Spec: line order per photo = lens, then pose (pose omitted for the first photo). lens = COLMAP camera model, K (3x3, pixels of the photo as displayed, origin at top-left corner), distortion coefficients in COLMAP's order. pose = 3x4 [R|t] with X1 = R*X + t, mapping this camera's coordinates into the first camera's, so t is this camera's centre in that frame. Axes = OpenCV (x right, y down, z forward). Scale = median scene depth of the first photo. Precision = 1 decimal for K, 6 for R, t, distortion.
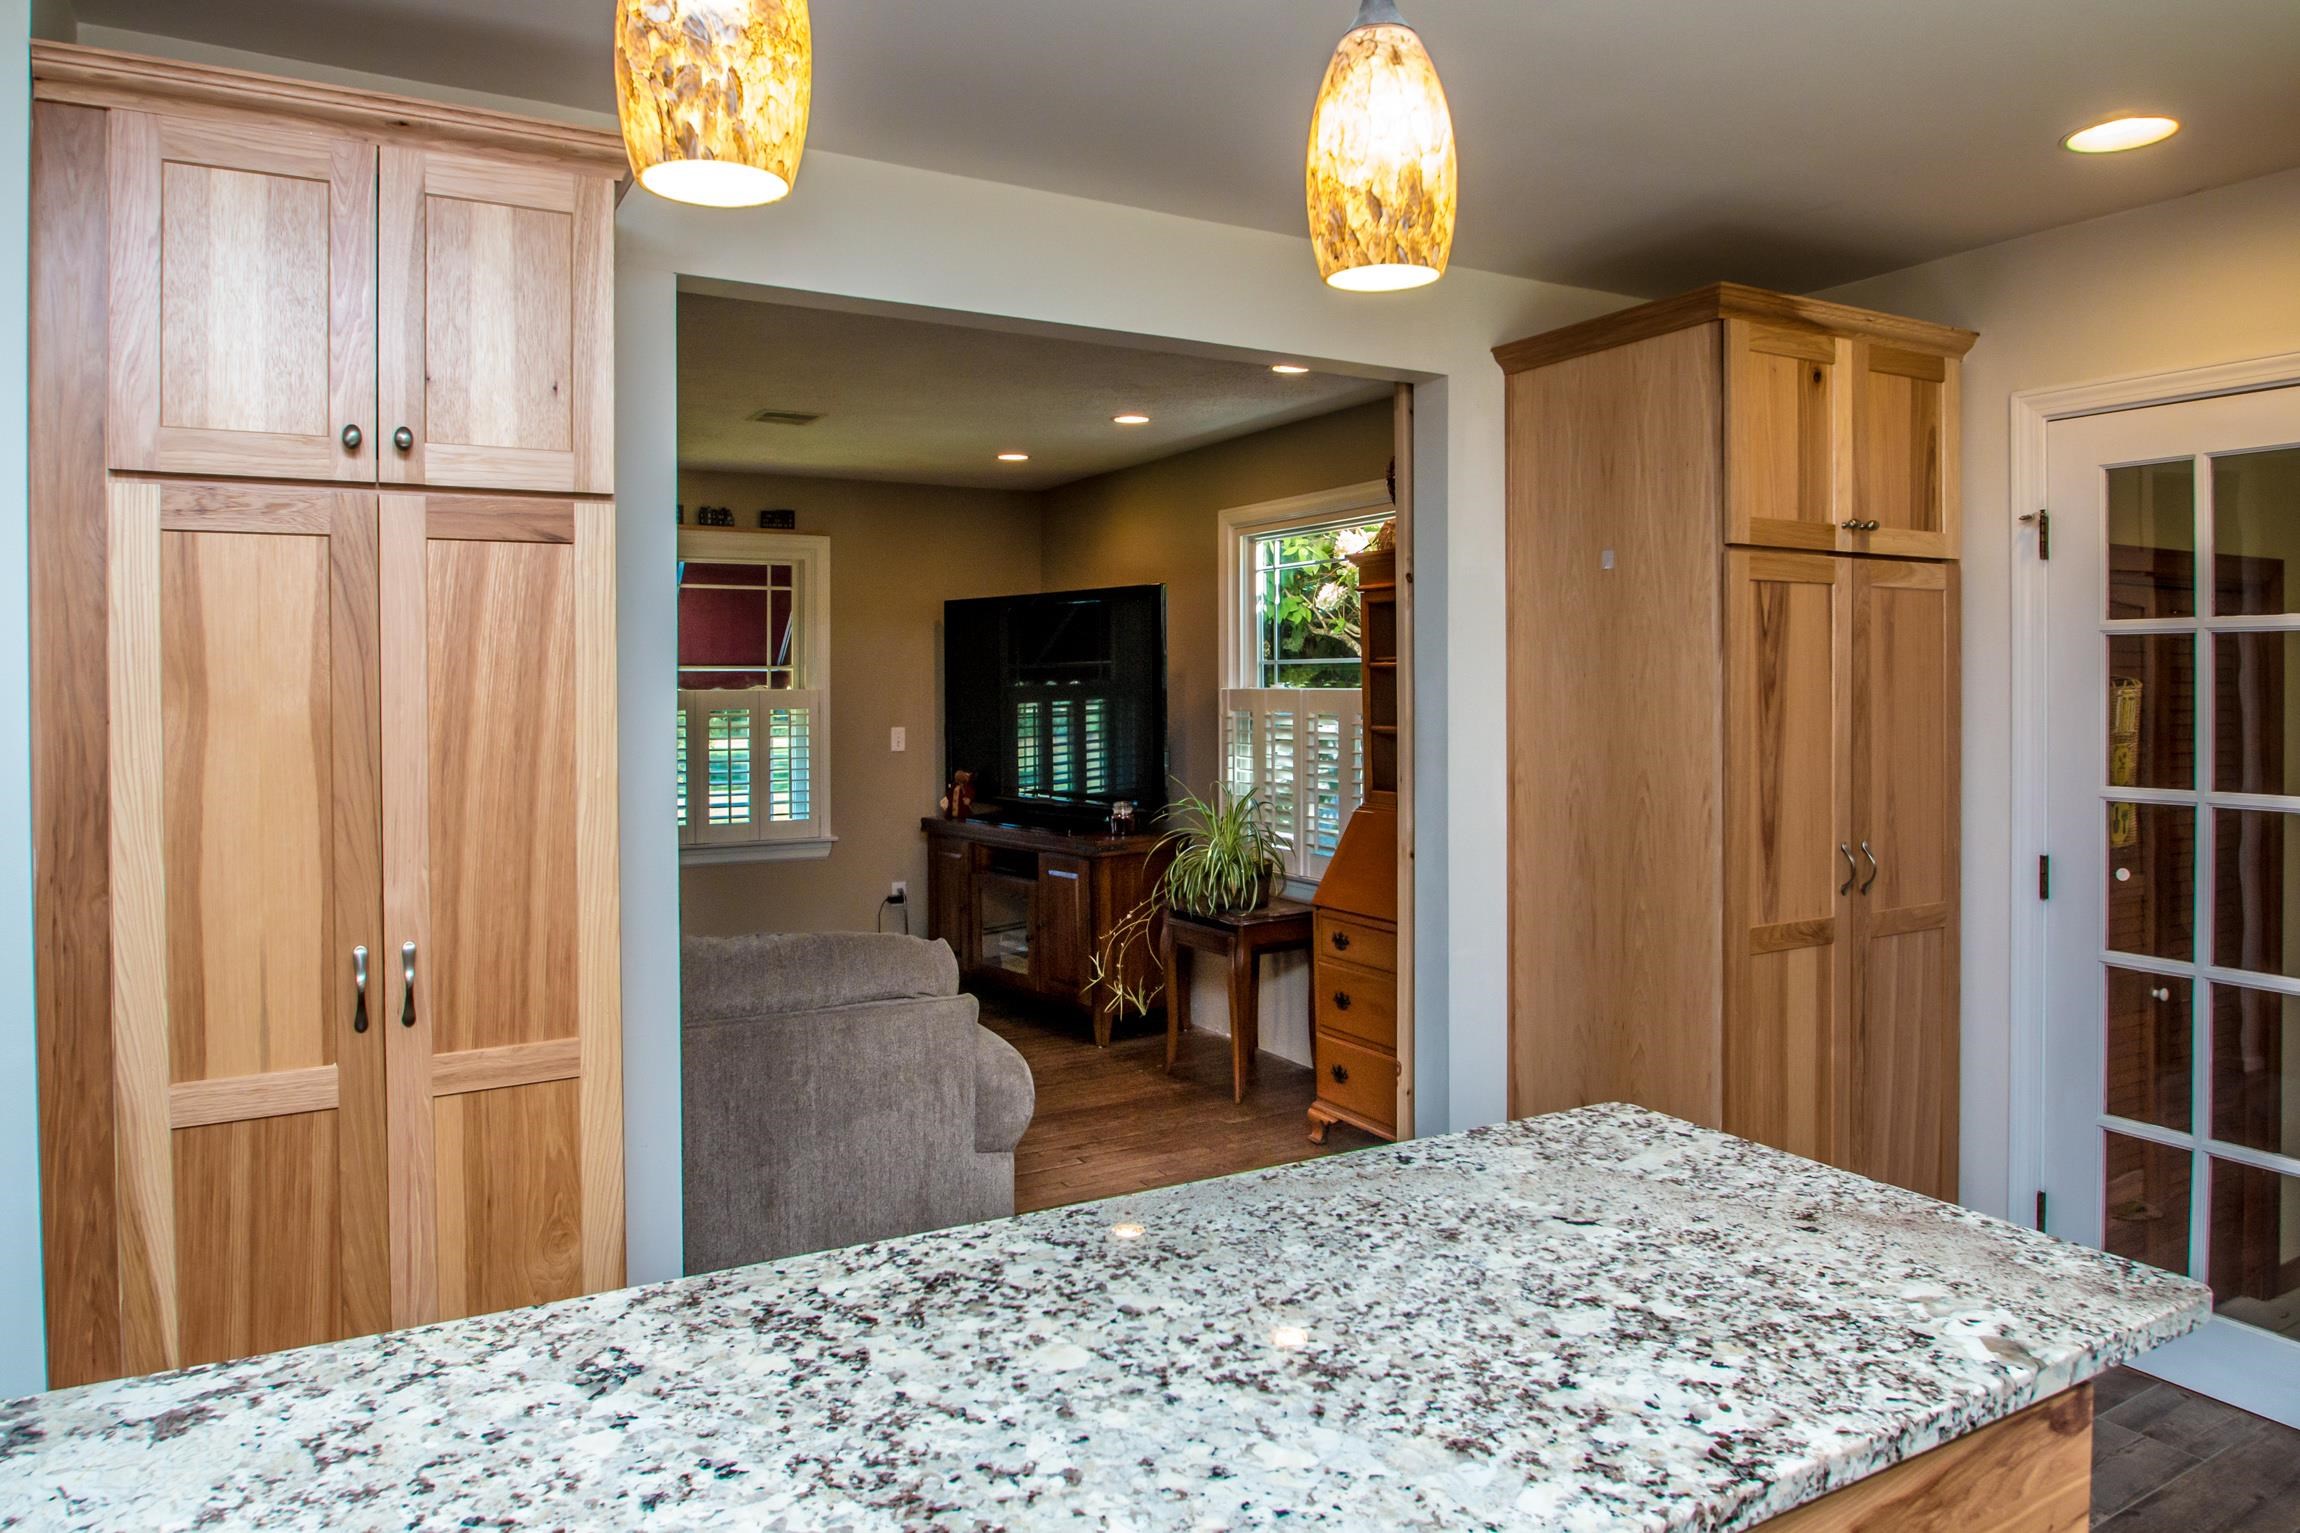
lens RADIAL K [[1482.7, 0, 1143.7], [0, 1482.7, 699.7], [0, 0, 1]] dist [-0.030799, 0.001558]
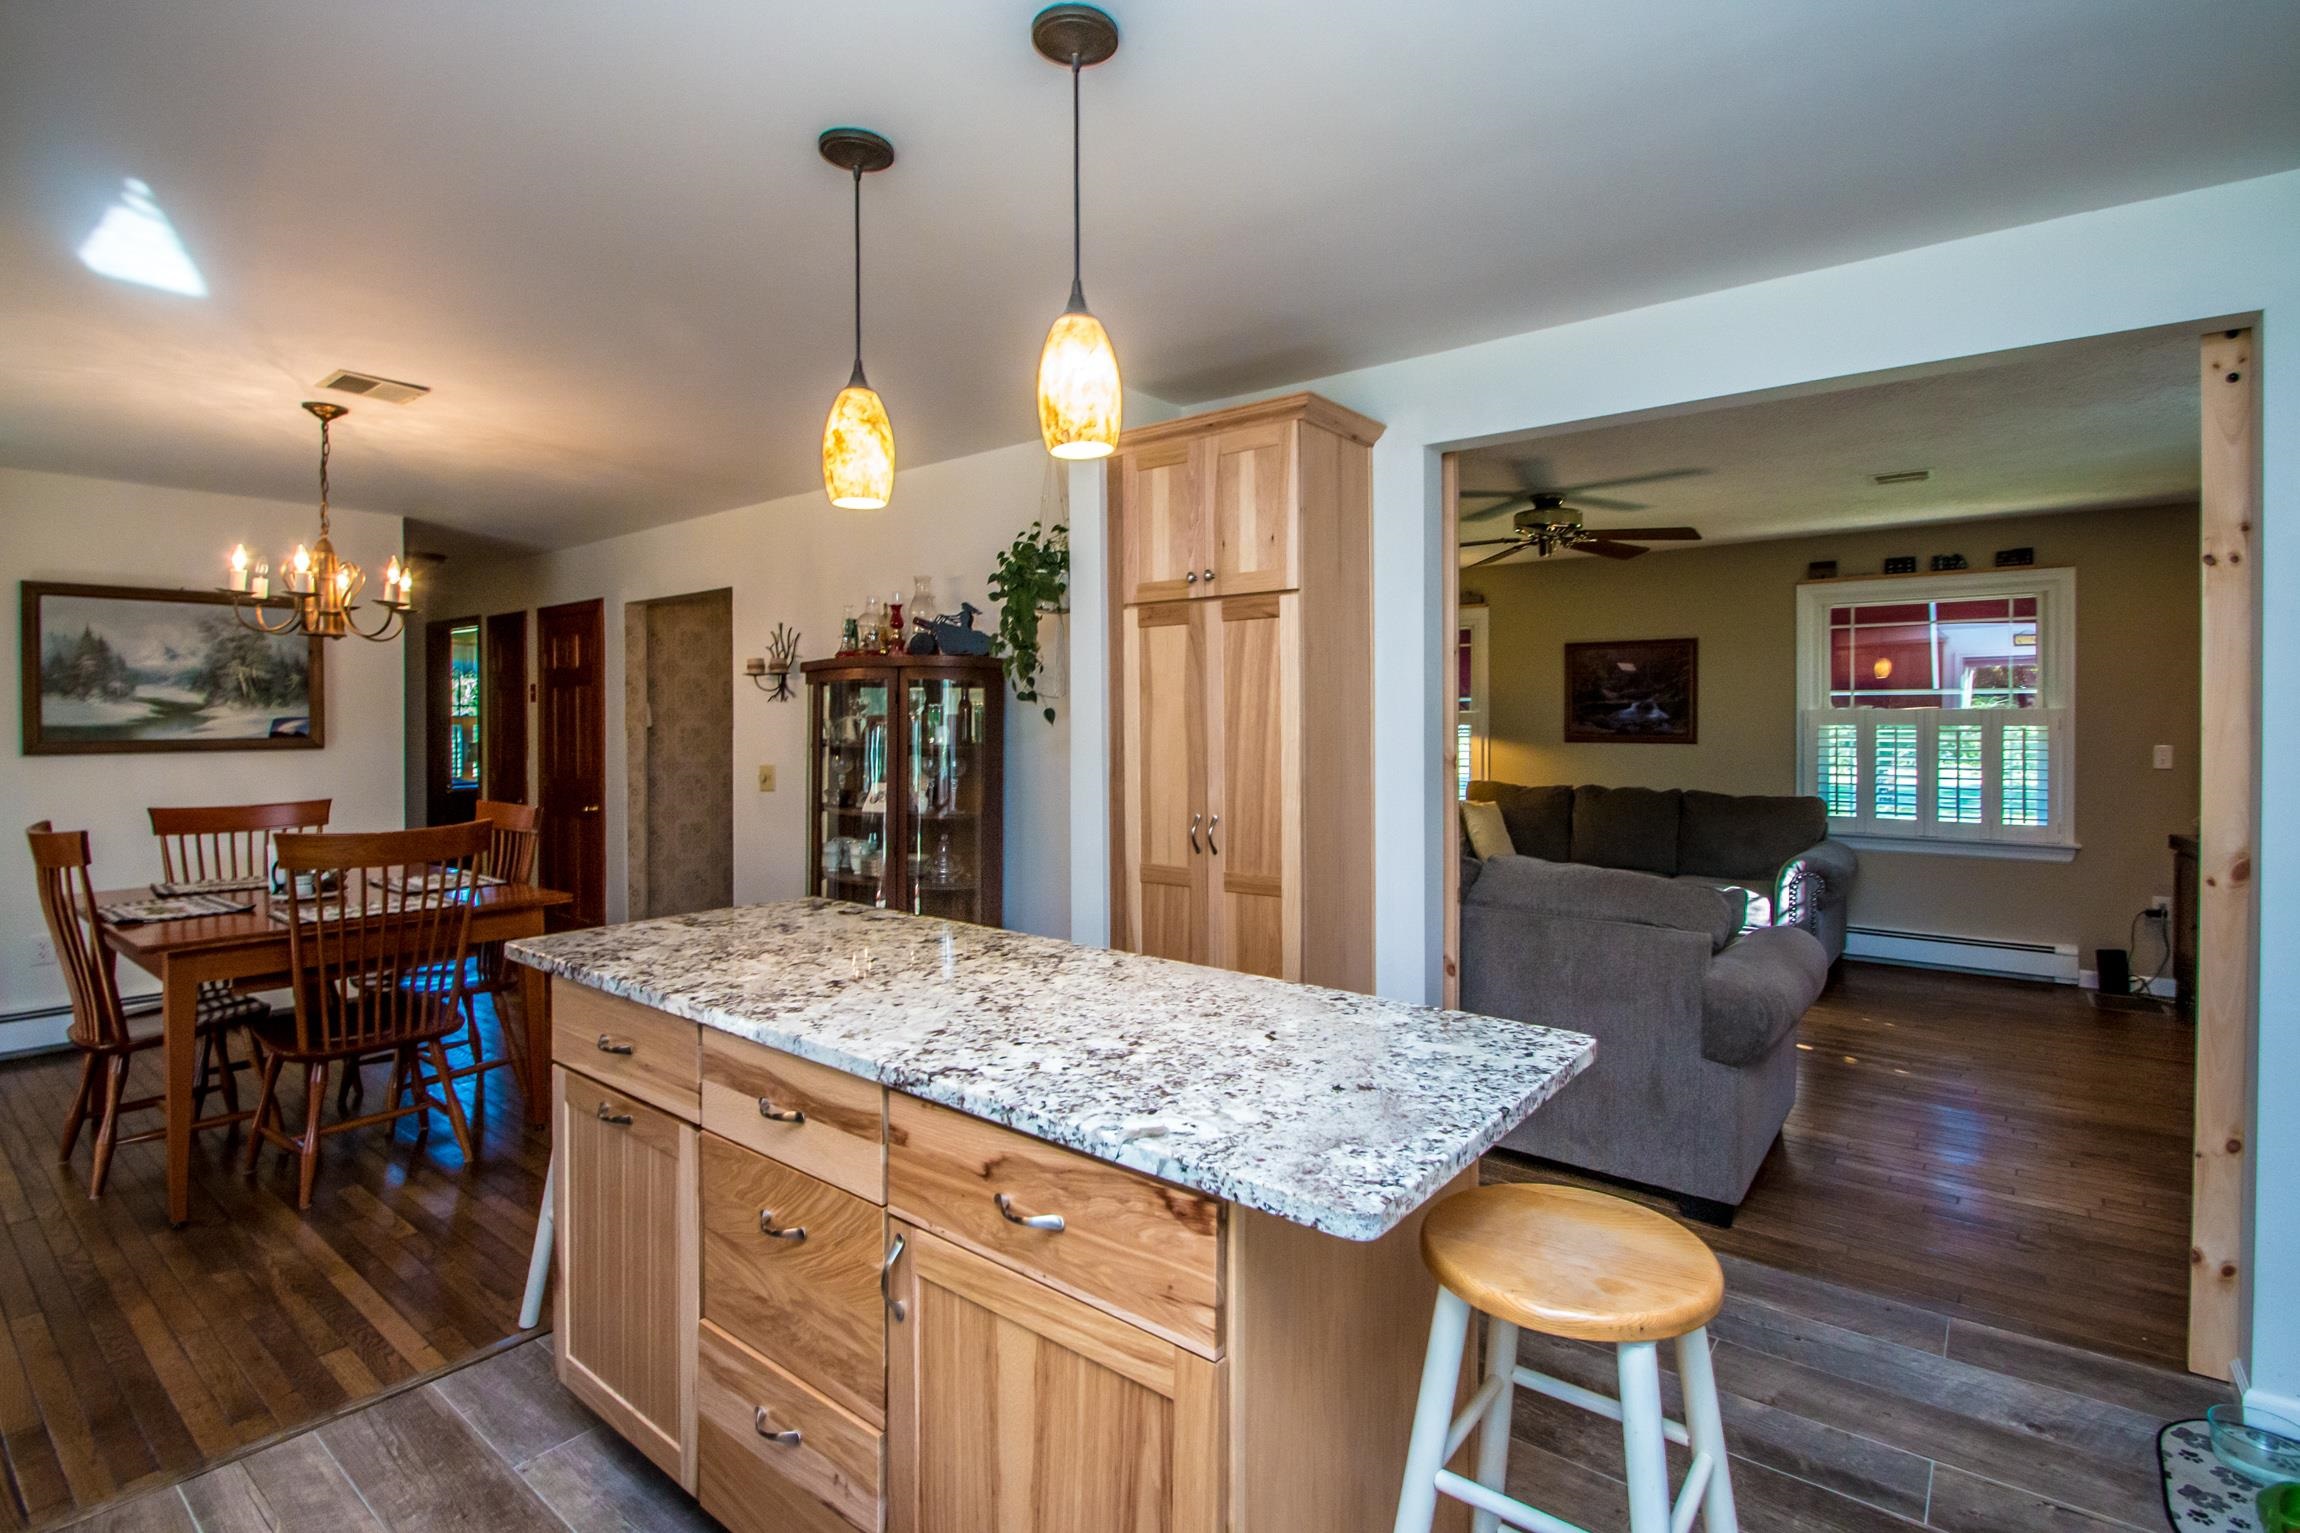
lens RADIAL K [[1066.5, 0, 1192.8], [0, 1066.5, 719.3], [0, 0, 1]] dist [0.000412, -0.011341]
pose [[0.401146, 0.003469, -0.916008, 1.327214], [-0.009971, 0.999950, -0.000579, 0.045956], [0.915960, 0.009366, 0.401160, 0.543612]]
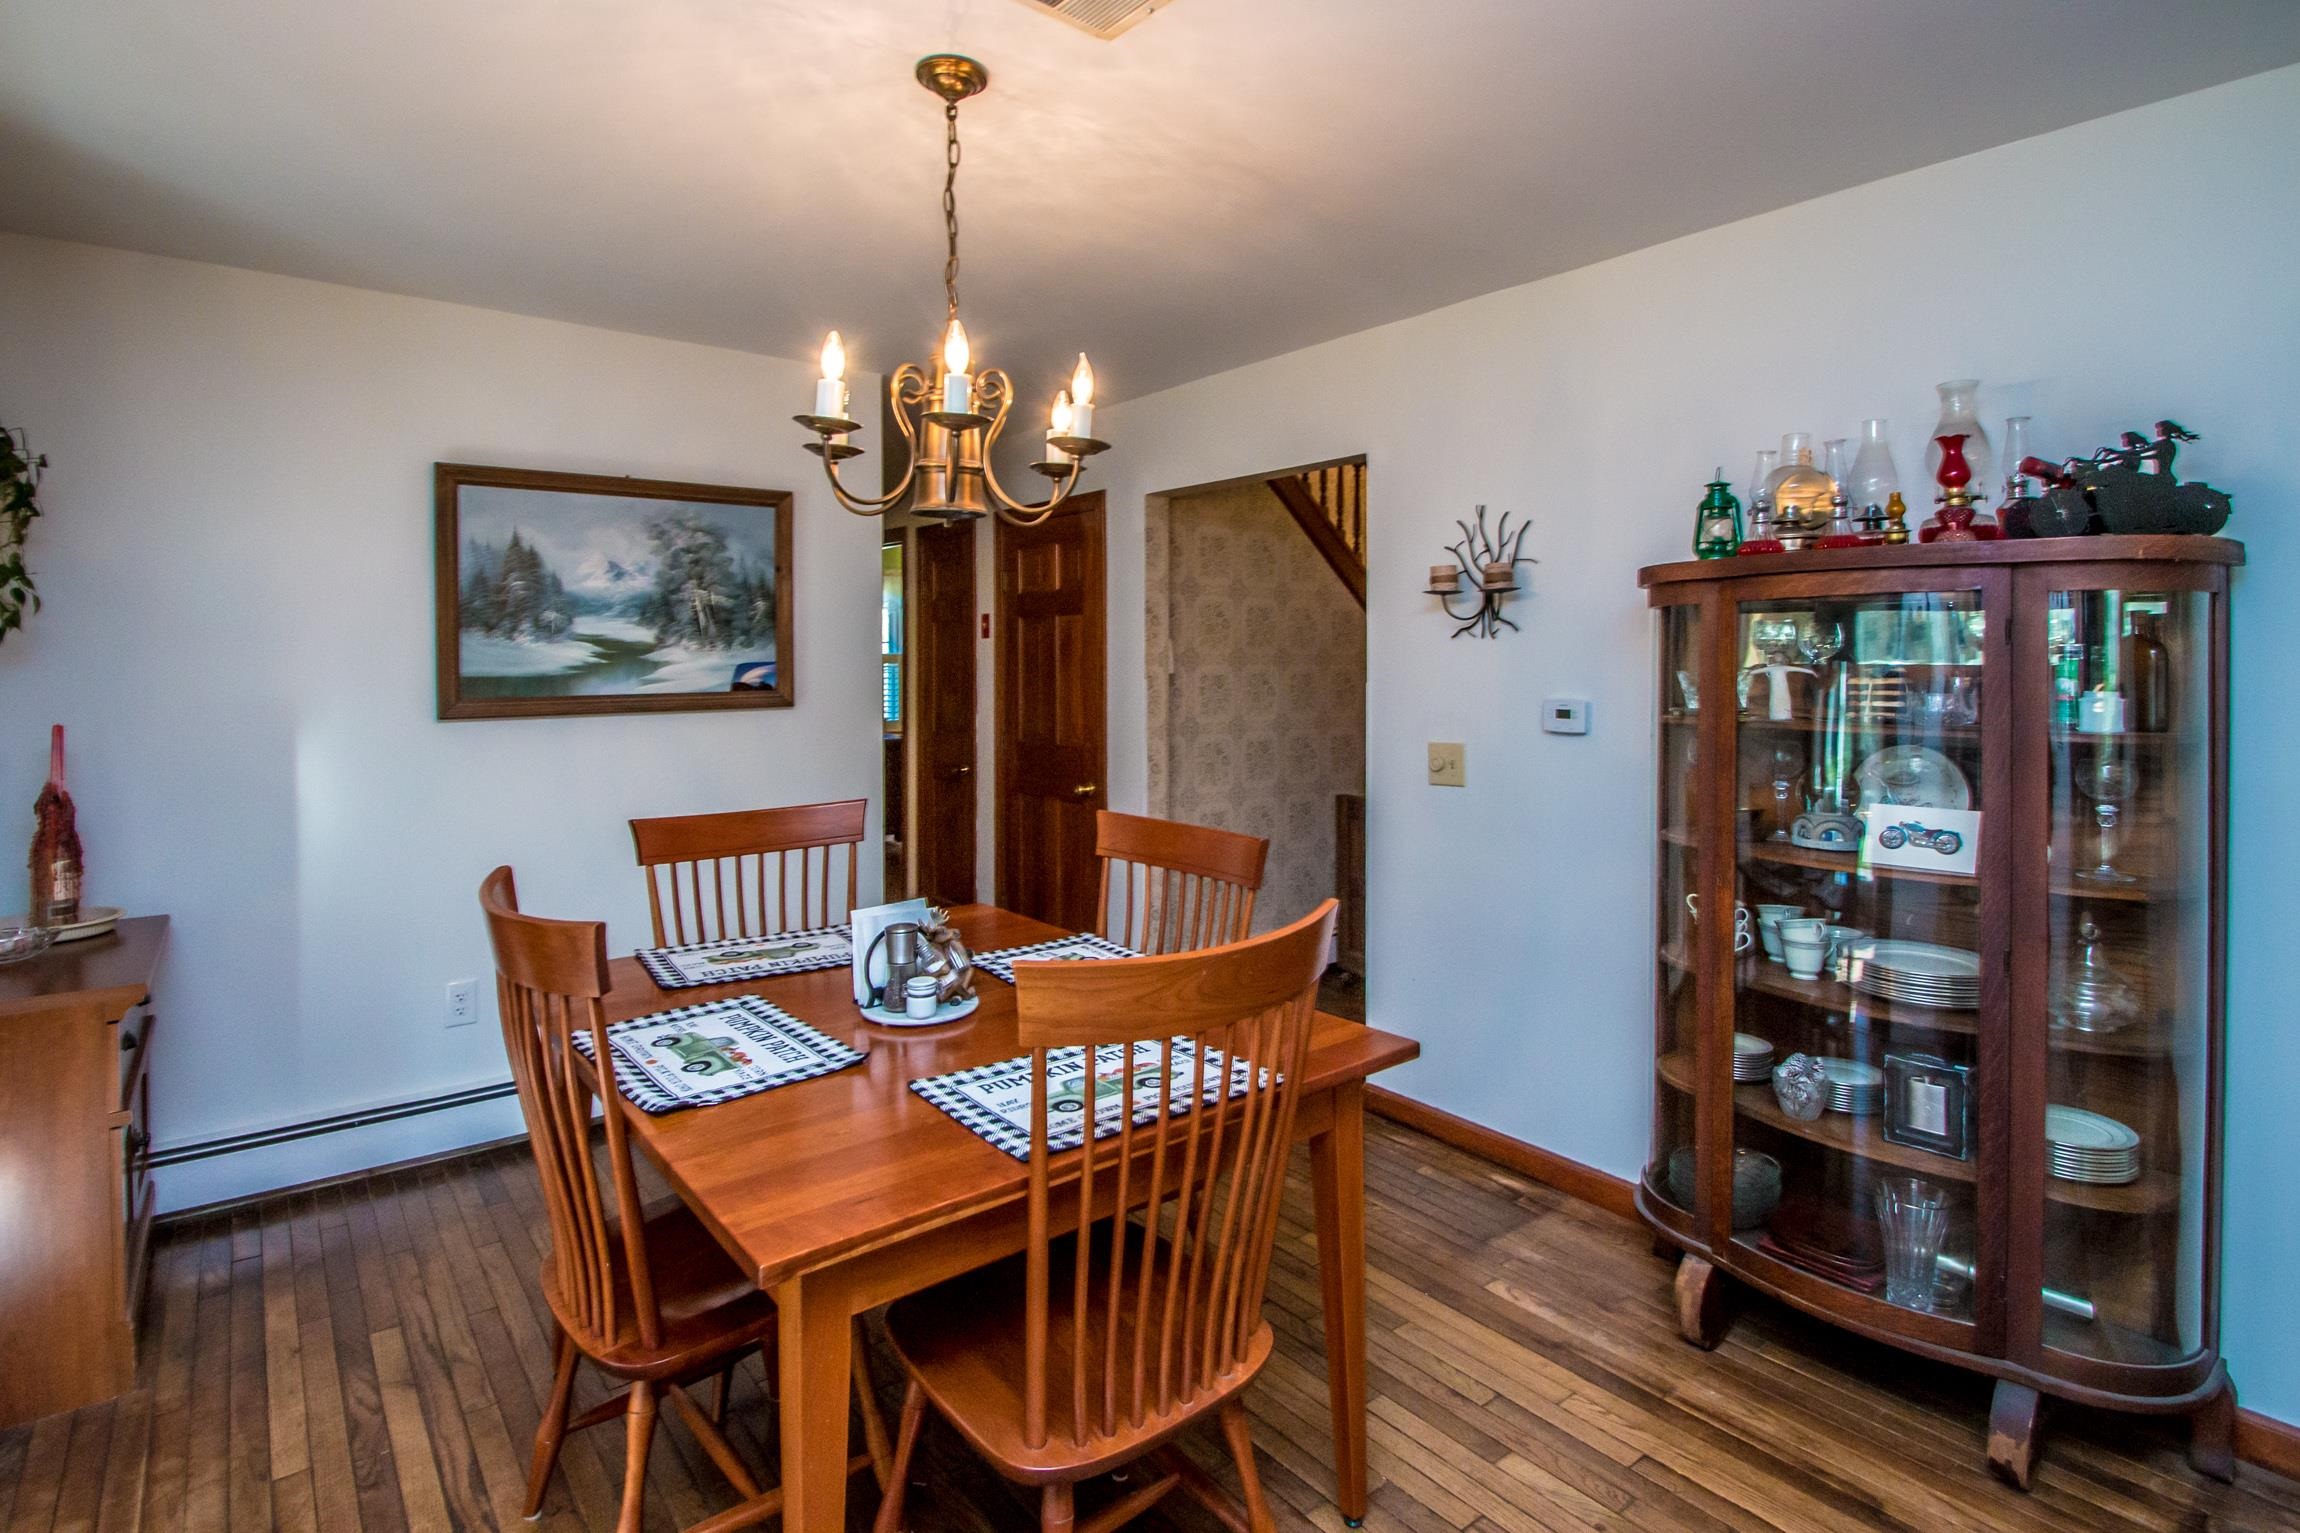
lens RADIAL K [[1129.3, 0, 1152.0], [0, 1129.3, 662.3], [0, 0, 1]] dist [-0.000096, -0.000026]
pose [[0.164855, 0.012544, -0.986238, -0.473934], [-0.010038, 0.999889, 0.011039, 0.028910], [0.986267, 0.008080, 0.164962, -0.365329]]
